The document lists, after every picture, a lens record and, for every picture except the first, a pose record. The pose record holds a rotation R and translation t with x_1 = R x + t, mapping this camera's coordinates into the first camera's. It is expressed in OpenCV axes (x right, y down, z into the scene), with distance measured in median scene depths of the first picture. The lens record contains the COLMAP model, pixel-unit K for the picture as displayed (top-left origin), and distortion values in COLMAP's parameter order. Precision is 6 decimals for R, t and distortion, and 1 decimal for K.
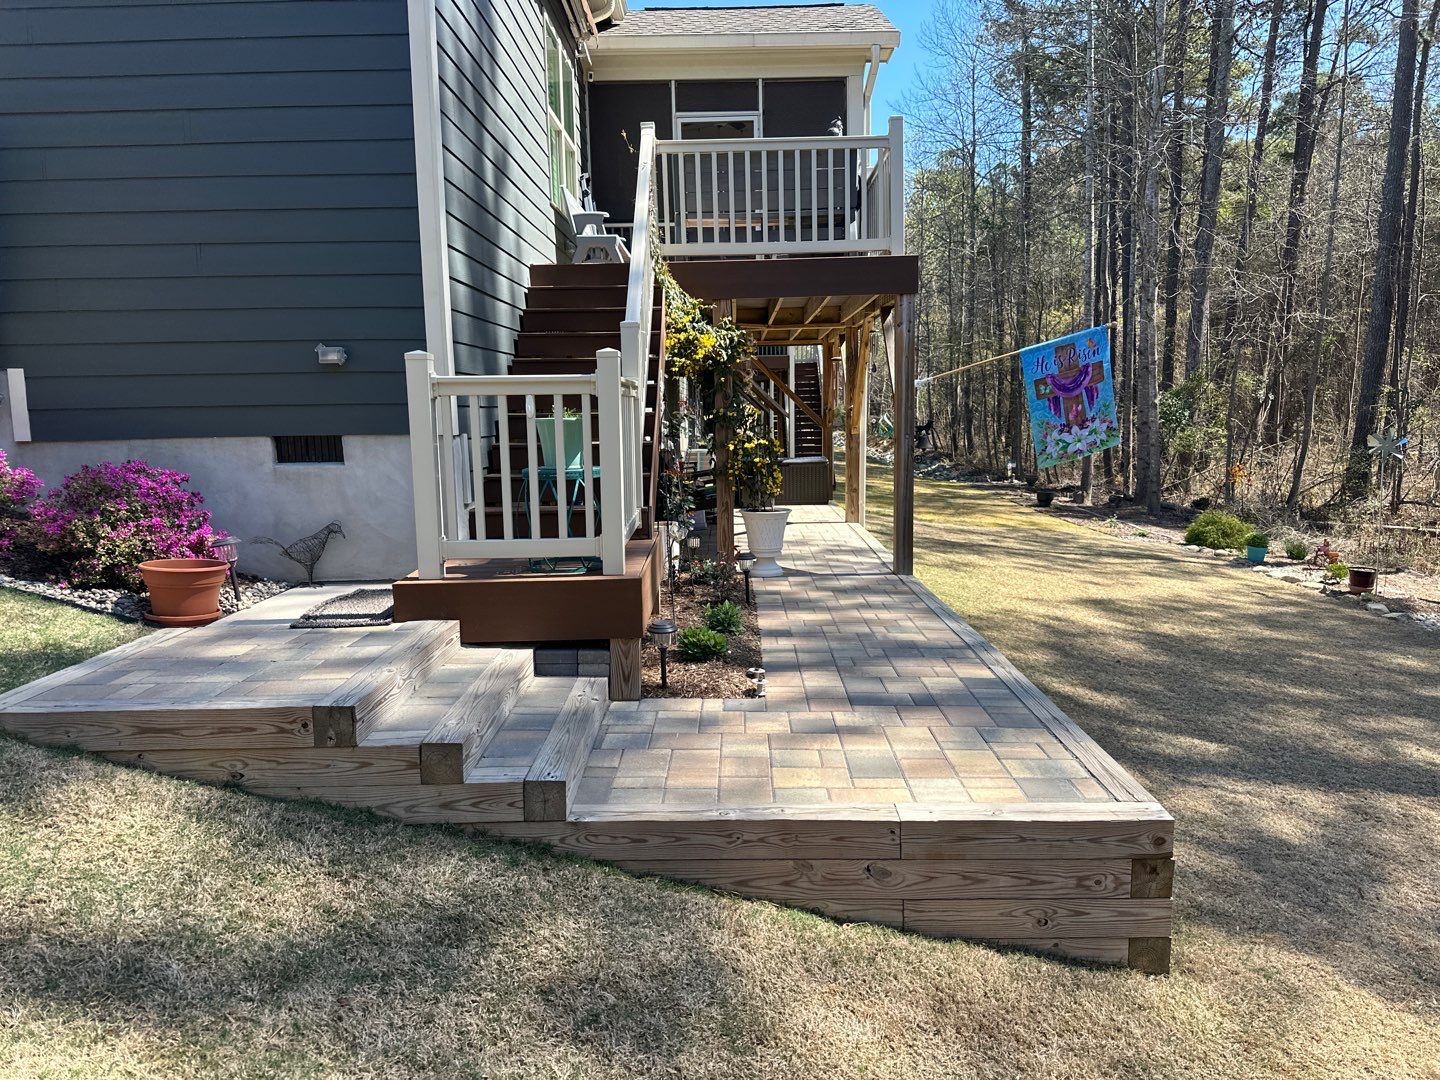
lens RADIAL K [[1024.2, 0, 722.6], [0, 1024.2, 547.5], [0, 0, 1]] dist [0.109993, -0.191907]
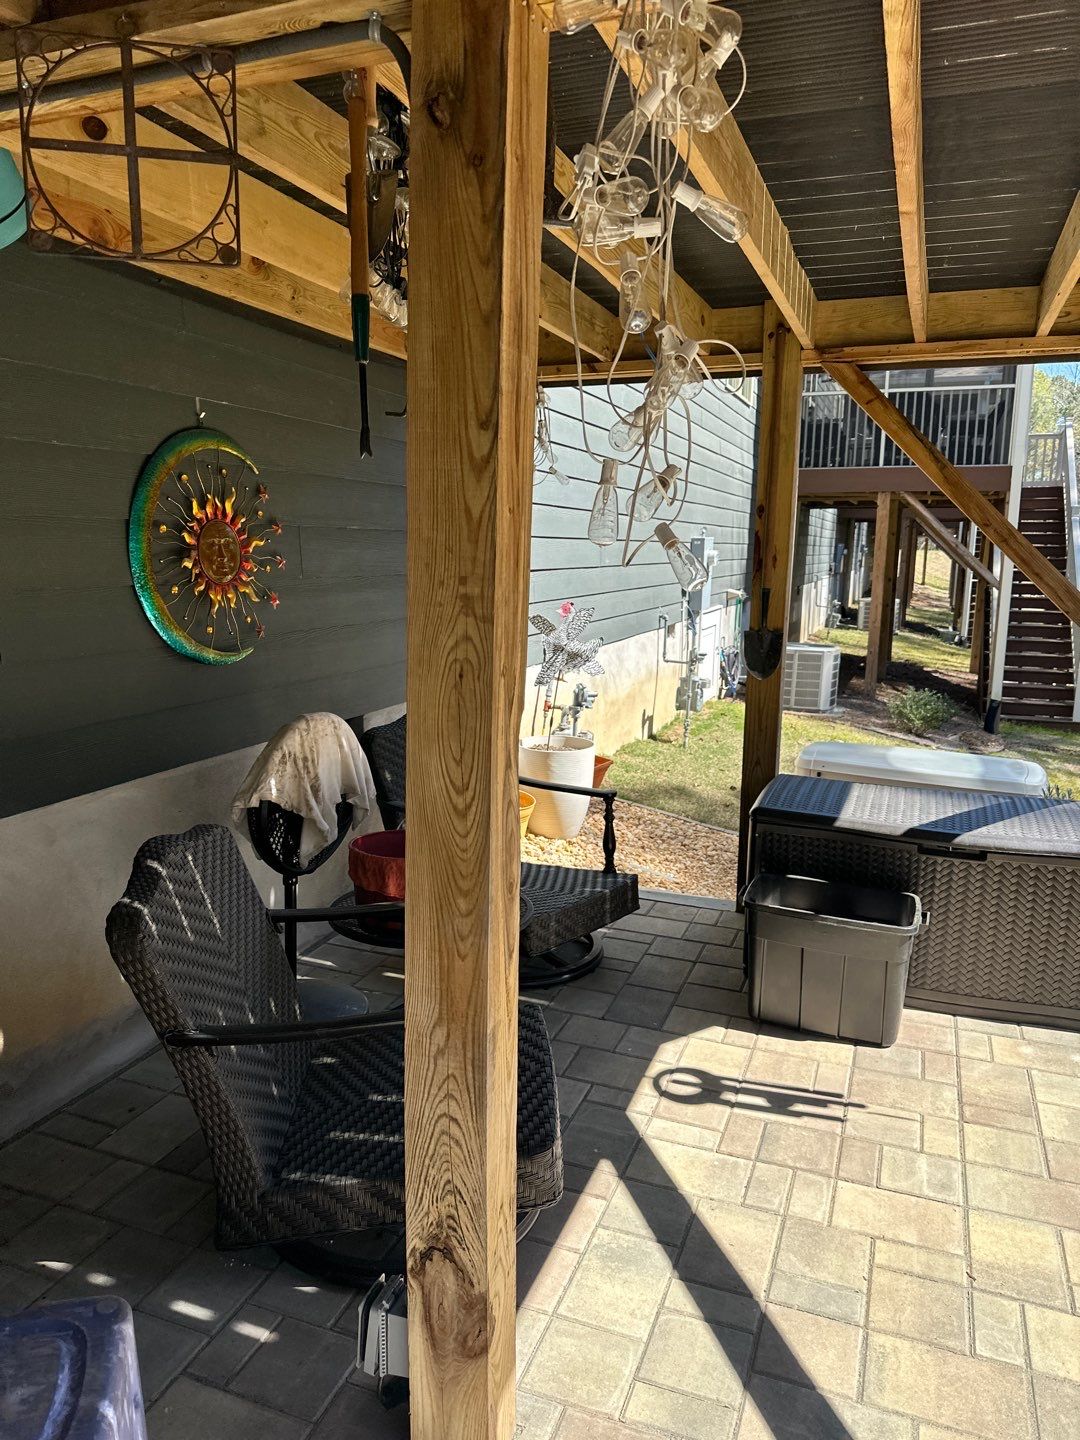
lens RADIAL K [[1003.5, 0, 540.0], [0, 1003.5, 720.0], [0, 0, 1]] dist [0.112957, -0.140291]
pose [[0.937821, 0.088699, -0.335596, 0.076484], [-0.077241, 0.995887, 0.047366, -0.192892], [0.338417, -0.018499, 0.940815, 1.255760]]
